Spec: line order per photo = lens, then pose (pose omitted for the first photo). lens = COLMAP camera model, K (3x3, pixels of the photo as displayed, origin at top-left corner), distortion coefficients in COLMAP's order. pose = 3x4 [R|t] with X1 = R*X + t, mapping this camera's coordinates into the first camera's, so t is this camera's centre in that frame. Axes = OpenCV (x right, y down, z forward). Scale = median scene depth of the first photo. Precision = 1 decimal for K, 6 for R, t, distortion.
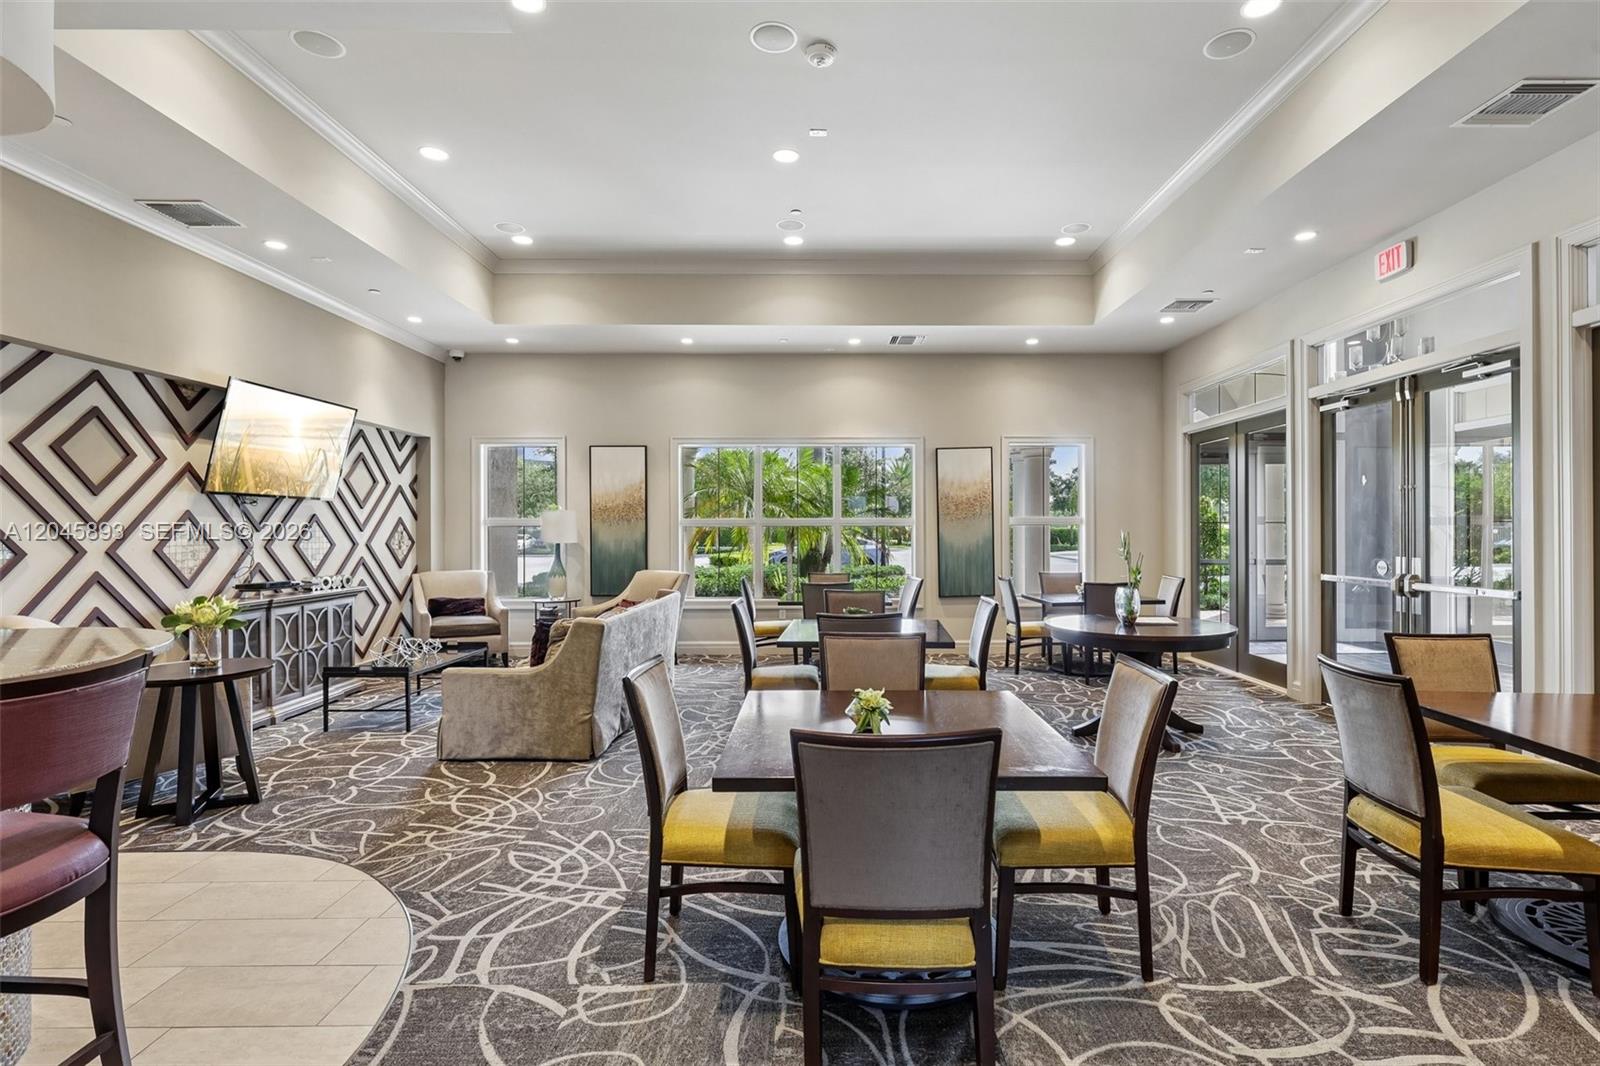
lens RADIAL K [[780.1, 0, 820.2], [0, 780.1, 530.2], [0, 0, 1]] dist [0.002289, 0.001067]
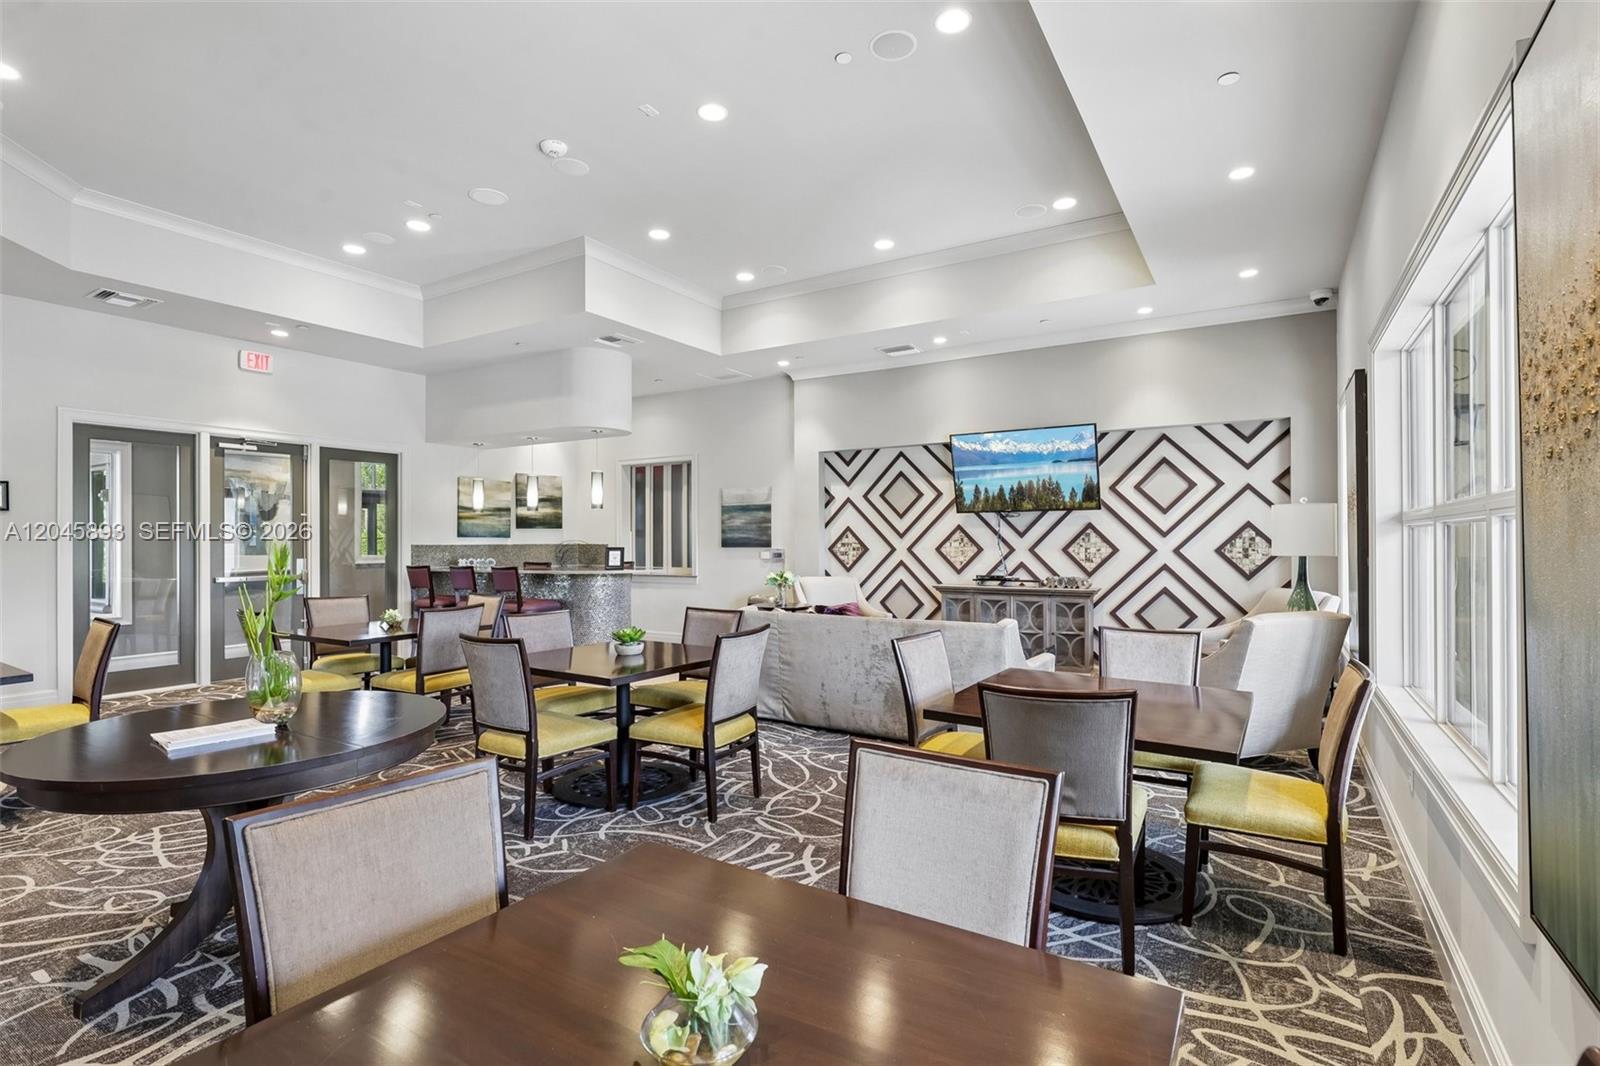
lens RADIAL K [[747.3, 0, 806.9], [0, 747.3, 536.5], [0, 0, 1]] dist [0.002037, 0.000083]
pose [[-0.521583, 0.001188, -0.853200, 0.570188], [0.004611, 0.999988, -0.001427, -0.000457], [0.853188, -0.004678, -0.521582, 1.401685]]
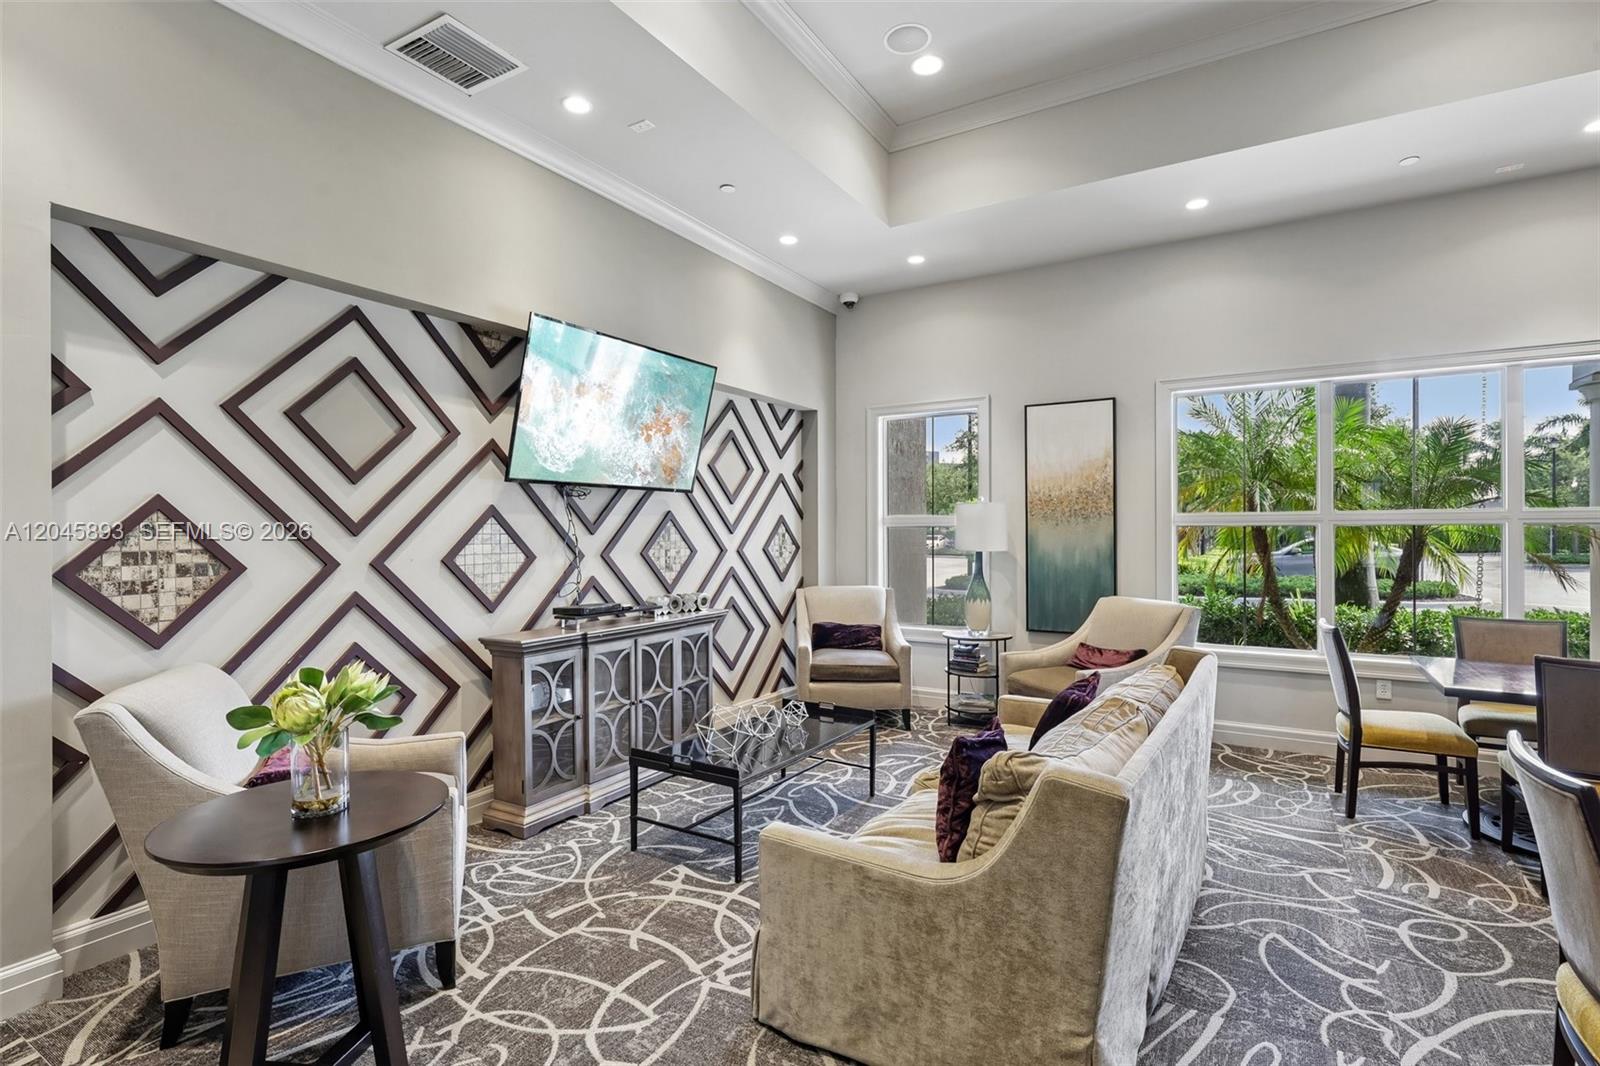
lens RADIAL K [[780.1, 0, 820.2], [0, 780.1, 530.2], [0, 0, 1]] dist [0.002289, 0.001067]
pose [[0.871142, -0.000153, -0.491031, -0.173890], [-0.000236, 1.000000, -0.000730, -0.001706], [0.491031, 0.000751, 0.871142, 0.479257]]
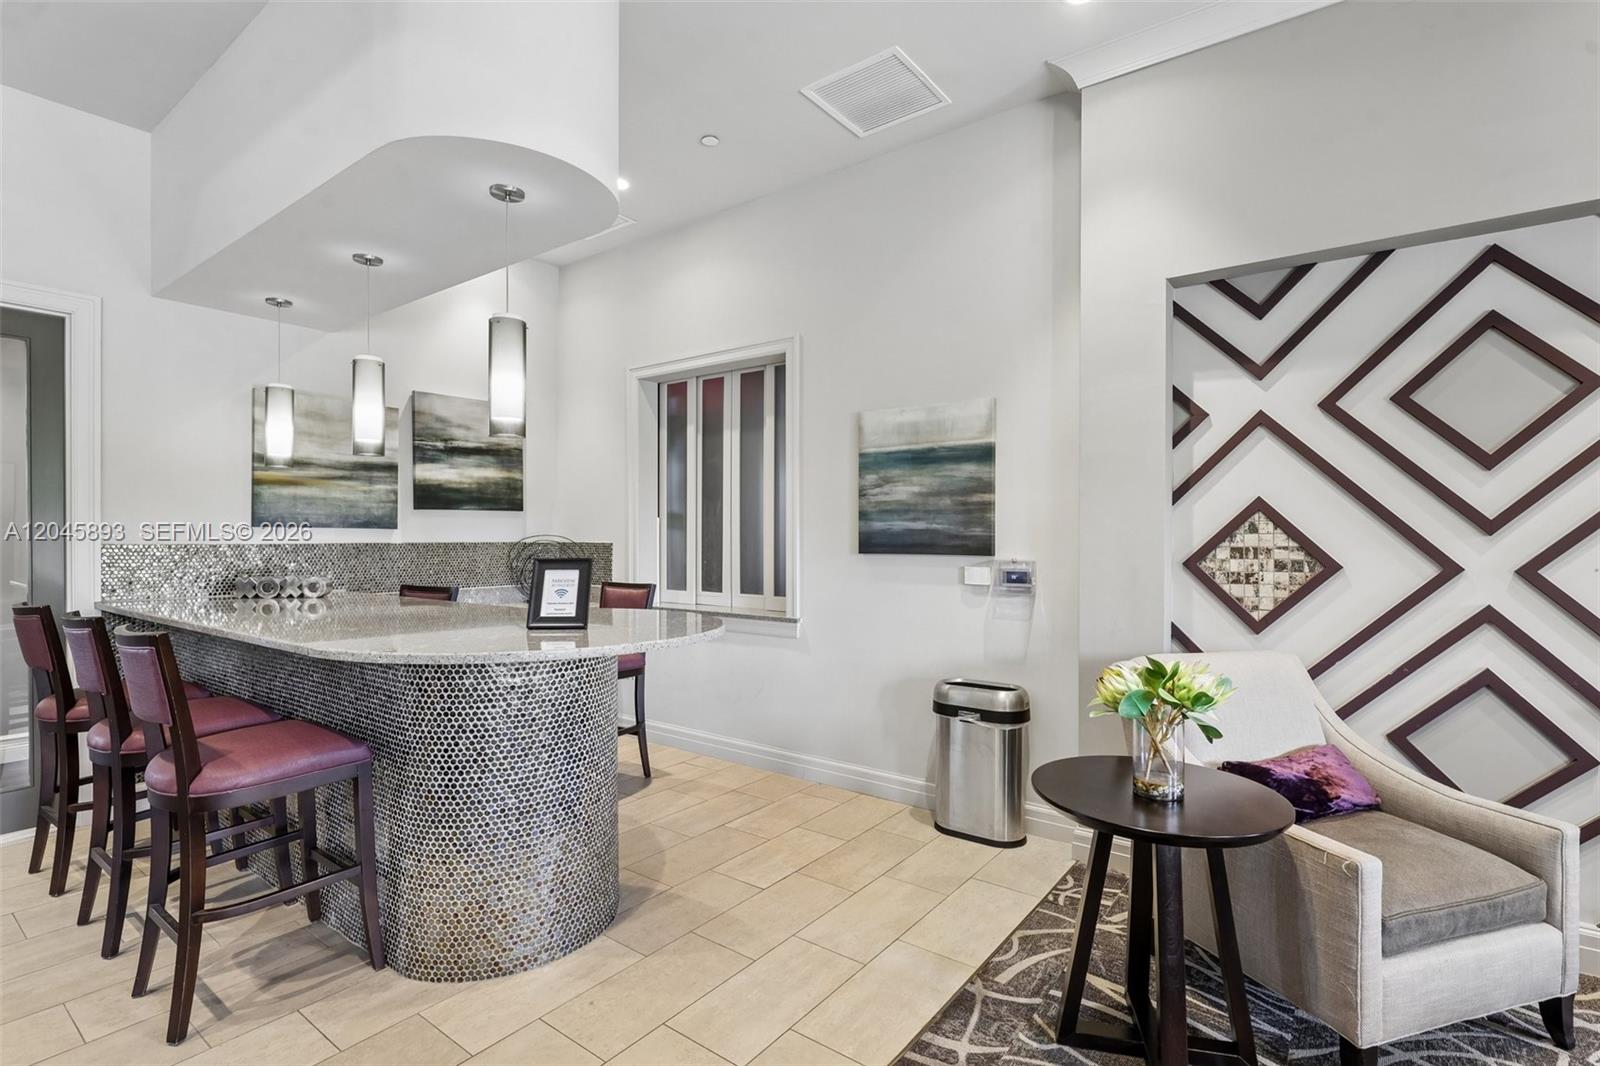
lens RADIAL K [[773.5, 0, 803.5], [0, 773.5, 540.9], [0, 0, 1]] dist [0.000935, 0.000240]
pose [[-0.604750, 0.010147, -0.796351, -0.150469], [0.000396, 0.999923, 0.012439, -0.000223], [0.796415, 0.007207, -0.604707, 0.763074]]
